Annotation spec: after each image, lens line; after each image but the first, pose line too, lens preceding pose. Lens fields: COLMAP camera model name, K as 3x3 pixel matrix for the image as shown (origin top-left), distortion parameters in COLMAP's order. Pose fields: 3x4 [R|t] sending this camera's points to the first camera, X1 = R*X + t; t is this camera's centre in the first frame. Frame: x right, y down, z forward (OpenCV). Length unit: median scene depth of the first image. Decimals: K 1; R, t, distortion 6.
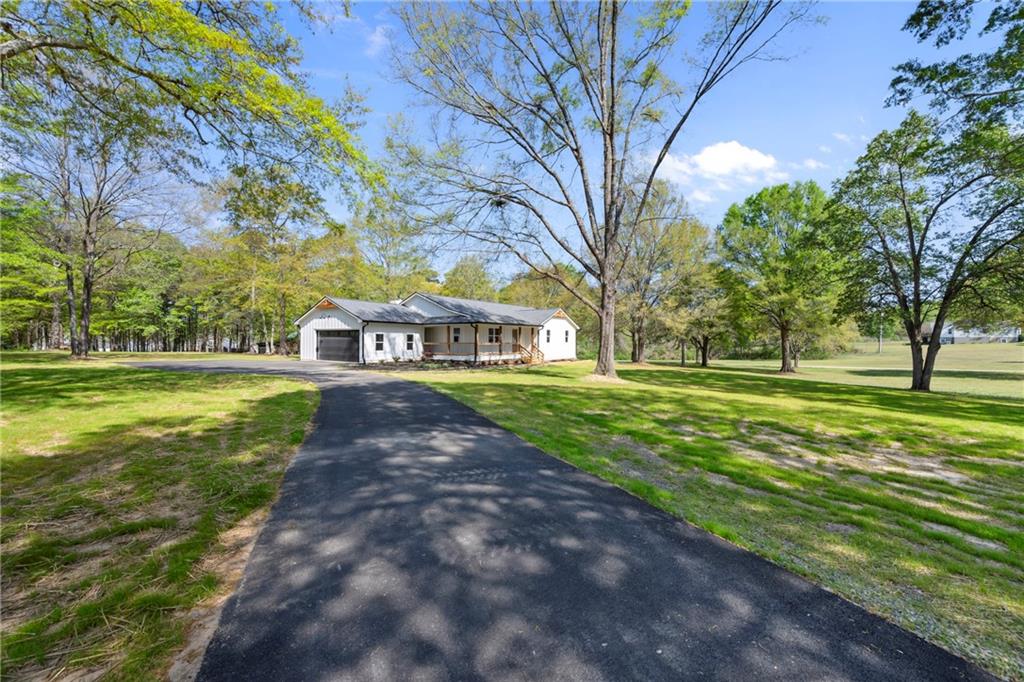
lens RADIAL K [[404.6, 0, 512.0], [0, 404.6, 341.7], [0, 0, 1]] dist [-0.002355, -0.000070]
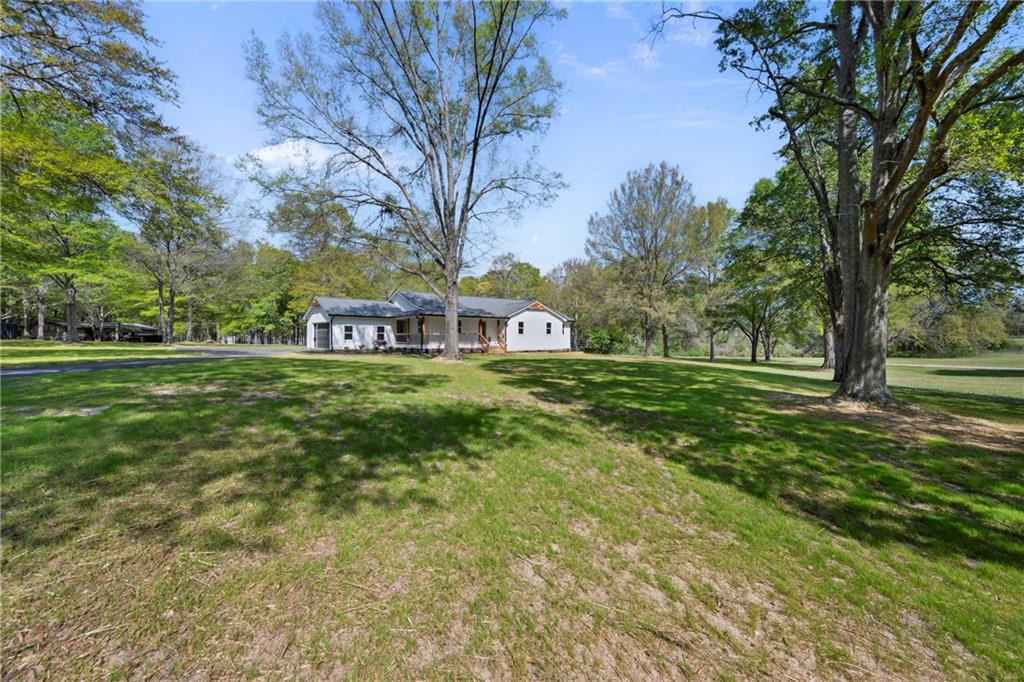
lens RADIAL K [[404.6, 0, 515.6], [0, 404.6, 340.3], [0, 0, 1]] dist [-0.002355, -0.000070]
pose [[0.959326, -0.001343, -0.282297, 0.447220], [0.001412, 0.999999, 0.000041, 0.022712], [0.282297, -0.000438, 0.959327, -0.016063]]
